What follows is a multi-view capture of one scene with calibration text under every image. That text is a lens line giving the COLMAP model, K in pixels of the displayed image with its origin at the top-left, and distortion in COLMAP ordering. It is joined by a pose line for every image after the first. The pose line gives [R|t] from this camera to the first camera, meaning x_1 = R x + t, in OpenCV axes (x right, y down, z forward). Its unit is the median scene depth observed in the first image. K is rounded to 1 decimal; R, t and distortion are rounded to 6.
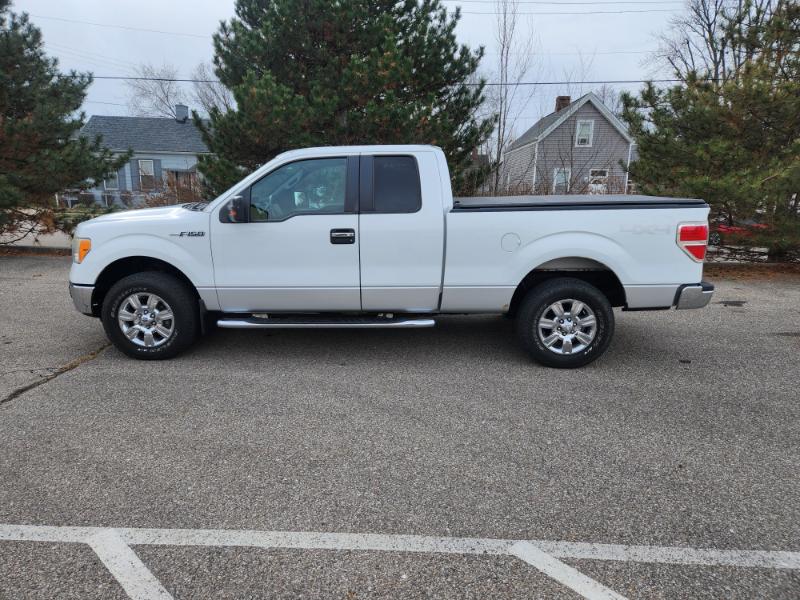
lens RADIAL K [[529.2, 0, 398.3], [0, 529.2, 302.4], [0, 0, 1]] dist [0.071367, -0.056186]
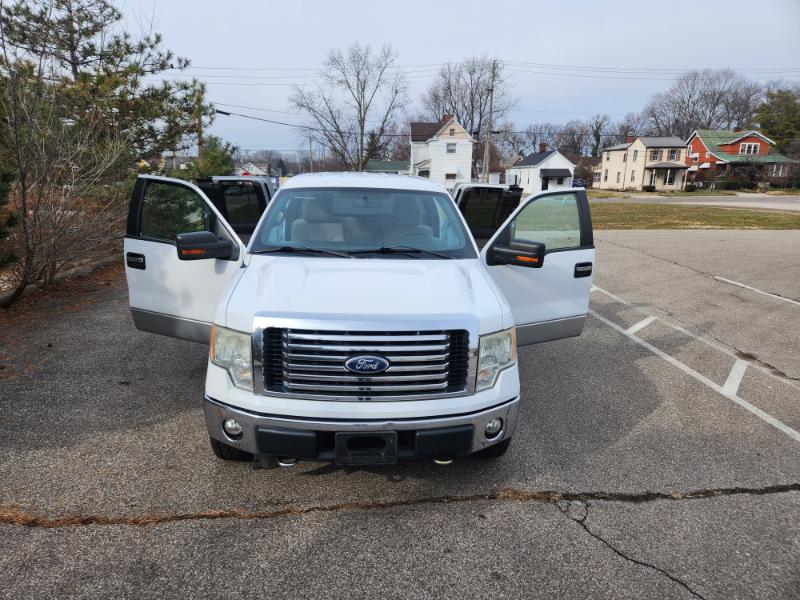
lens RADIAL K [[529.2, 0, 392.7], [0, 529.2, 296.0], [0, 0, 1]] dist [0.071367, -0.056186]
pose [[-0.084307, -0.237933, 0.967616, -1.211743], [0.203841, 0.946419, 0.250481, -0.353049], [-0.975367, 0.218357, -0.031289, 1.156923]]
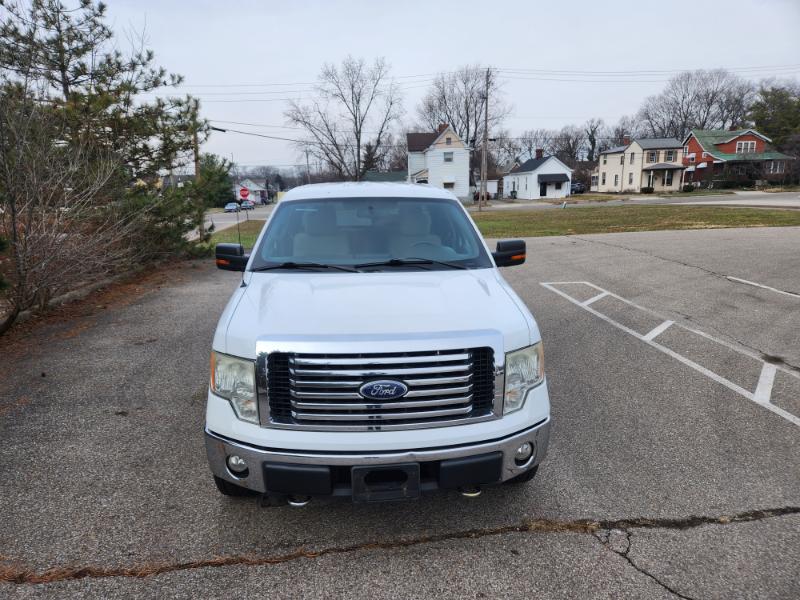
lens RADIAL K [[529.2, 0, 395.0], [0, 529.2, 299.7], [0, 0, 1]] dist [0.071367, -0.056186]
pose [[-0.093658, -0.221891, 0.970563, -1.154390], [0.237856, 0.941632, 0.238229, -0.348905], [-0.966774, 0.253166, -0.035413, 1.167543]]
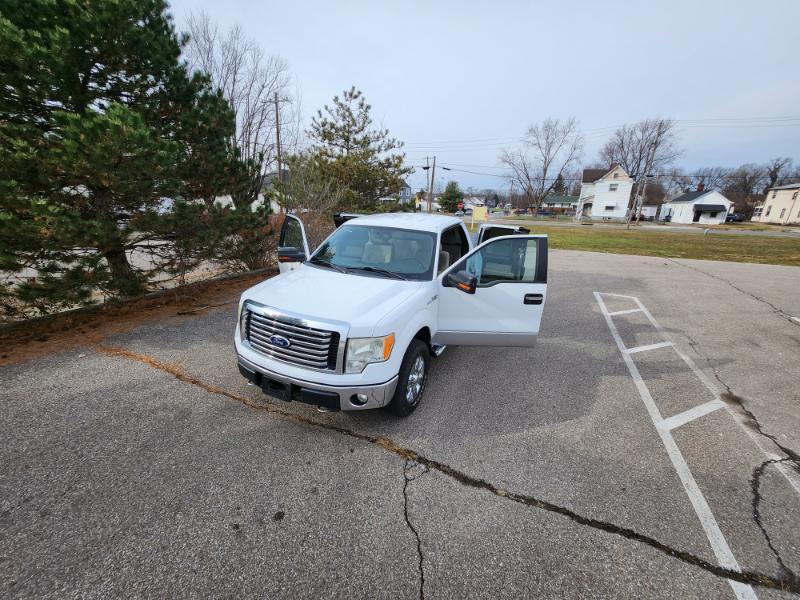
lens RADIAL K [[312.3, 0, 395.7], [0, 312.3, 294.6], [0, 0, 1]] dist [-0.000460, 0.000458]
pose [[0.405716, -0.269993, 0.873211, -1.052009], [0.177482, 0.960462, 0.214508, -0.307169], [-0.896602, 0.067950, 0.437594, 0.730387]]
